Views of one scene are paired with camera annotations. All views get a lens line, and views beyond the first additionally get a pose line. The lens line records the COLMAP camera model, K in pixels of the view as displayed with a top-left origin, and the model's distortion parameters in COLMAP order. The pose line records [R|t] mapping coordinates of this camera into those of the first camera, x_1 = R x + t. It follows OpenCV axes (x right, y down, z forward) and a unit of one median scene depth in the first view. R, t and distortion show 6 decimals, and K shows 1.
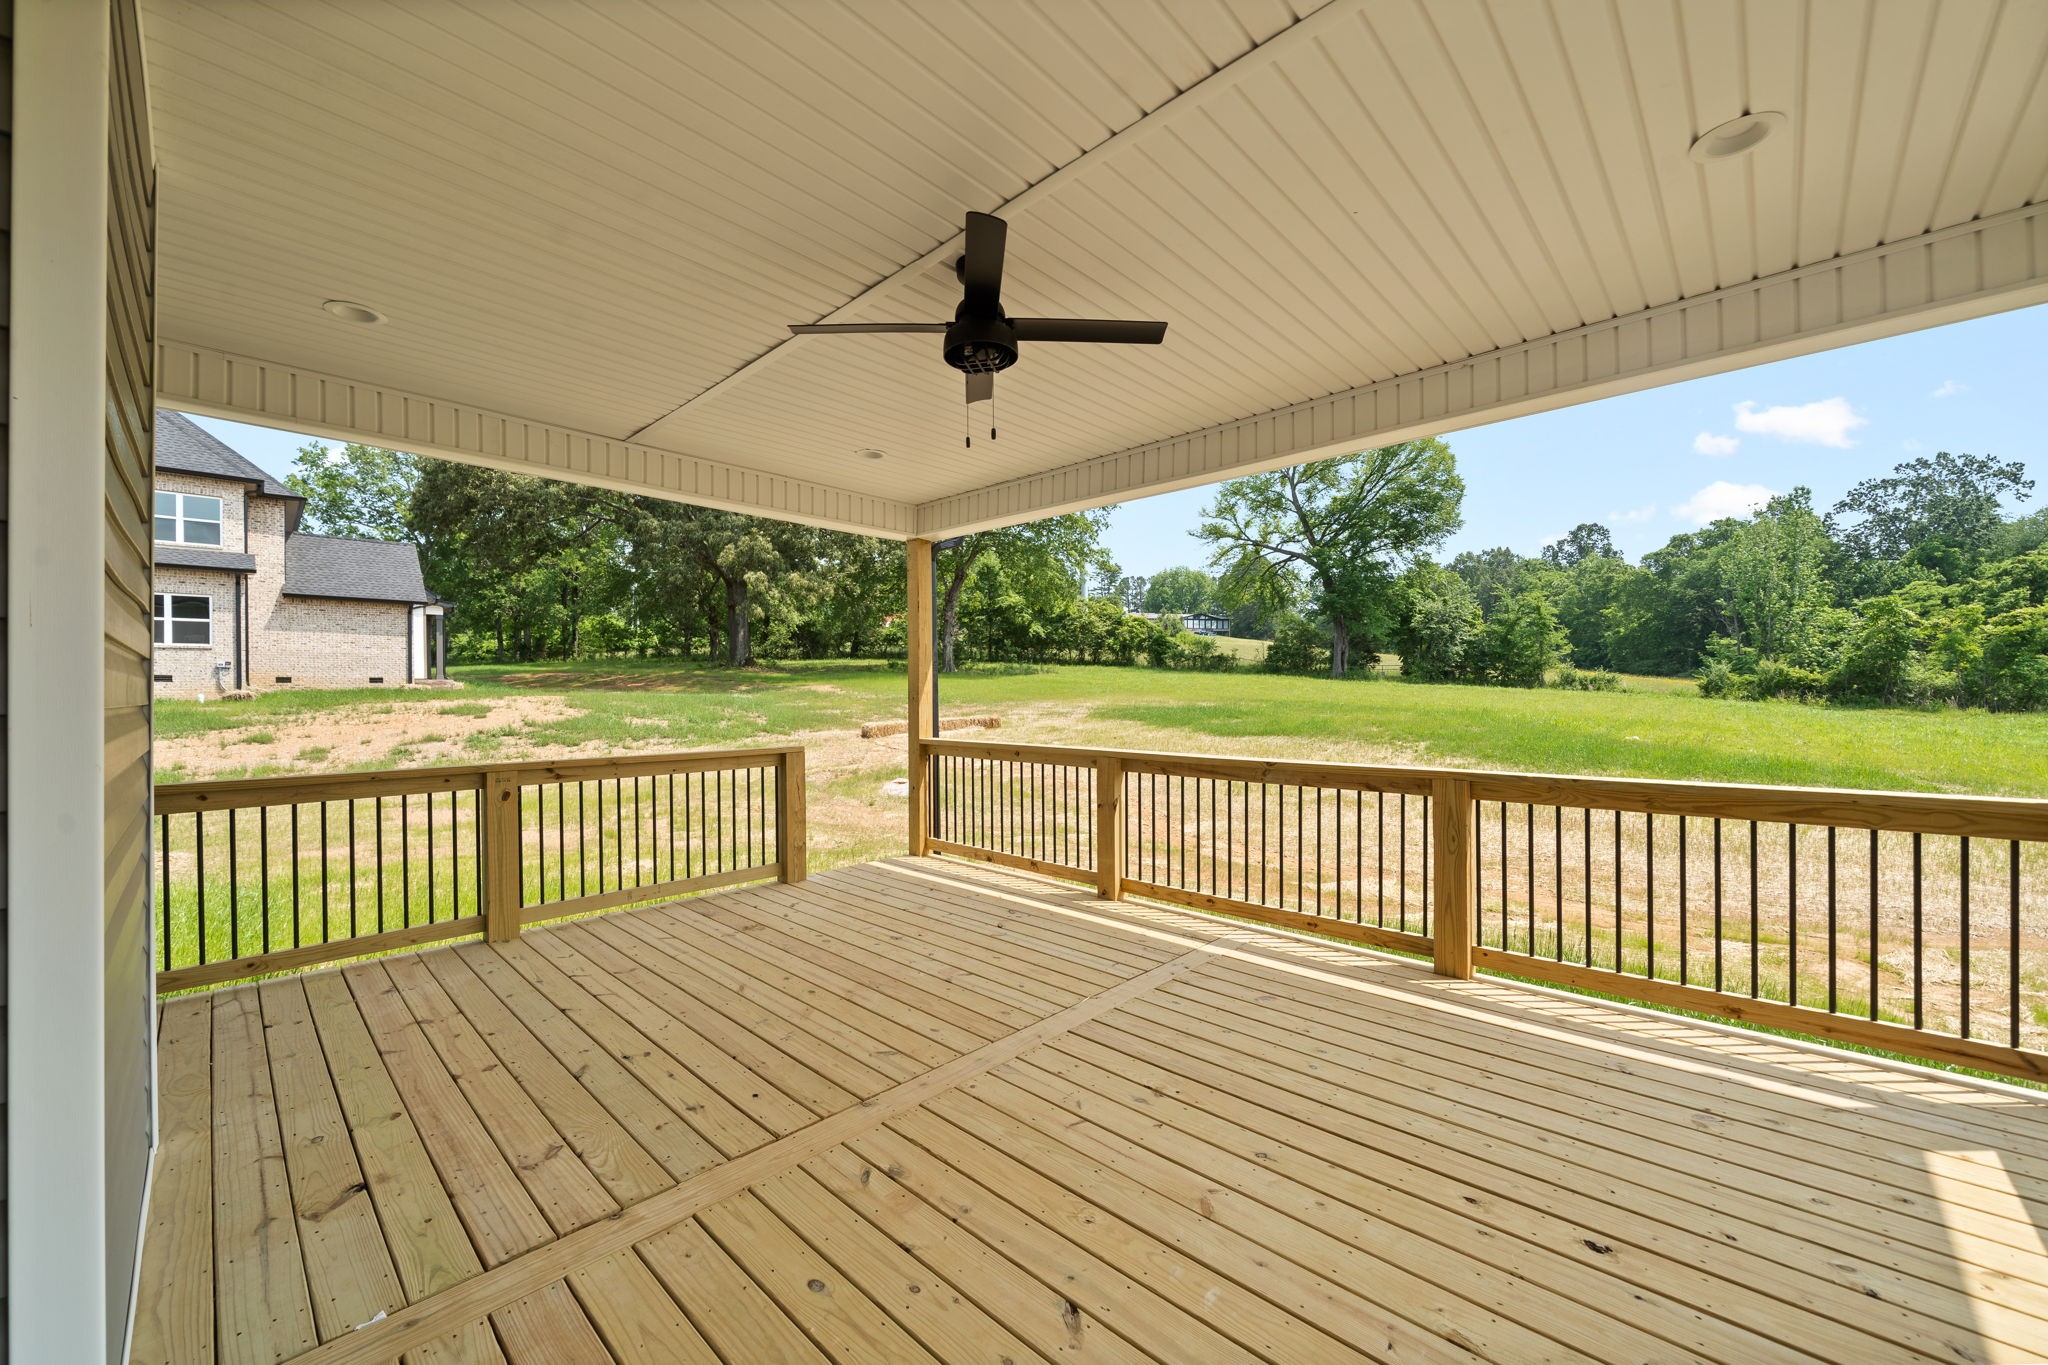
lens RADIAL K [[783.1, 0, 1027.5], [0, 783.1, 686.0], [0, 0, 1]] dist [-0.010471, 0.000036]
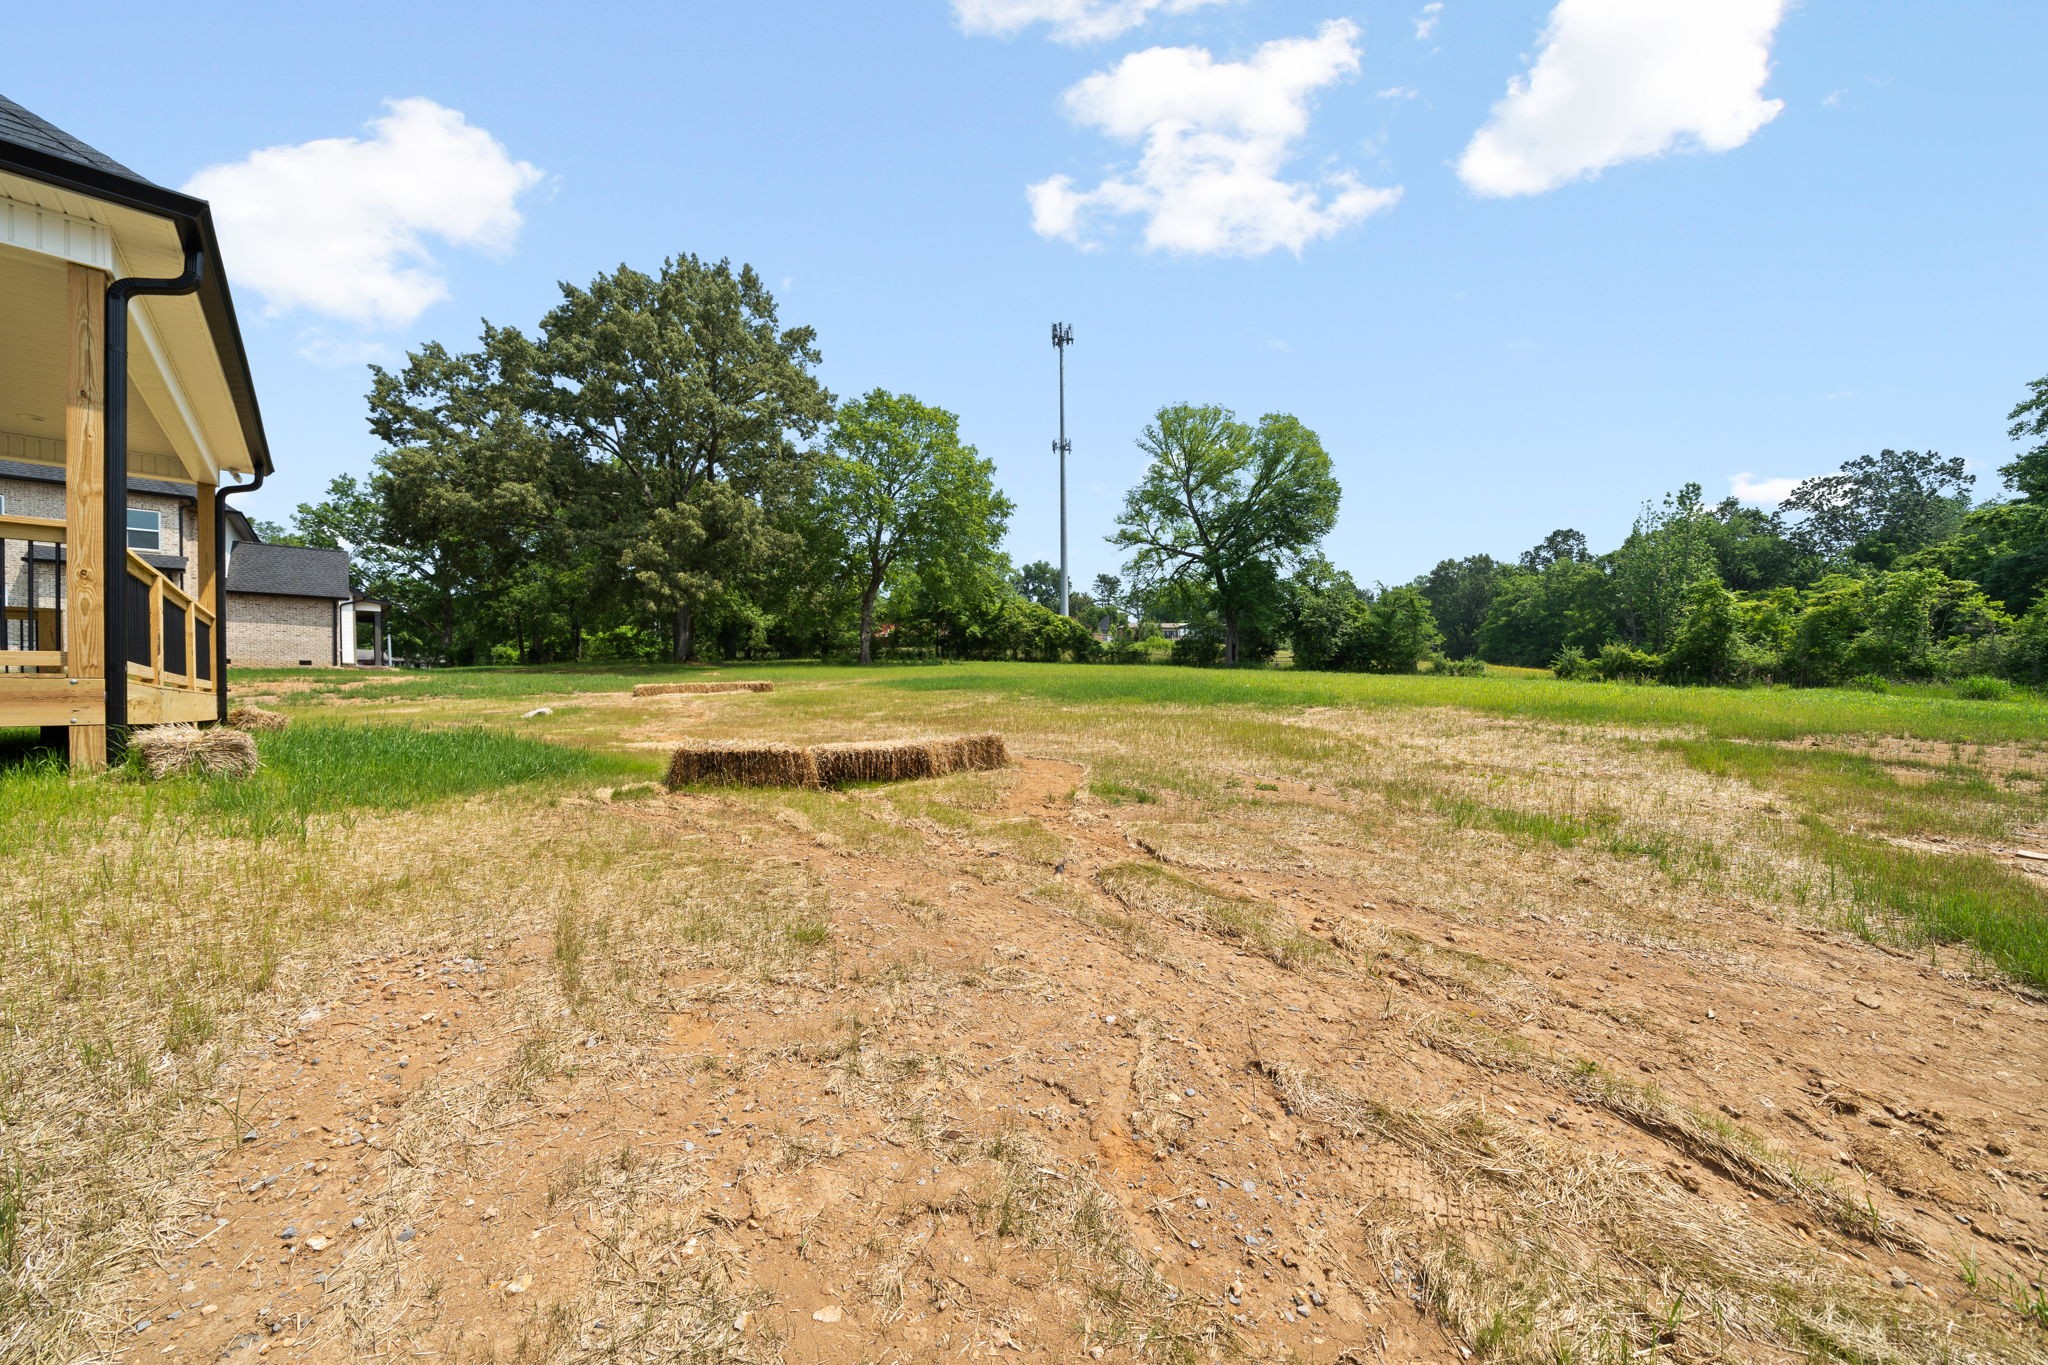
lens RADIAL K [[737.9, 0, 1030.3], [0, 737.9, 700.1], [0, 0, 1]] dist [-0.009506, -0.000365]
pose [[0.998500, -0.006403, -0.054384, 0.173193], [0.006619, 0.999971, 0.003784, 0.026760], [0.054359, -0.004138, 0.998513, -0.035189]]
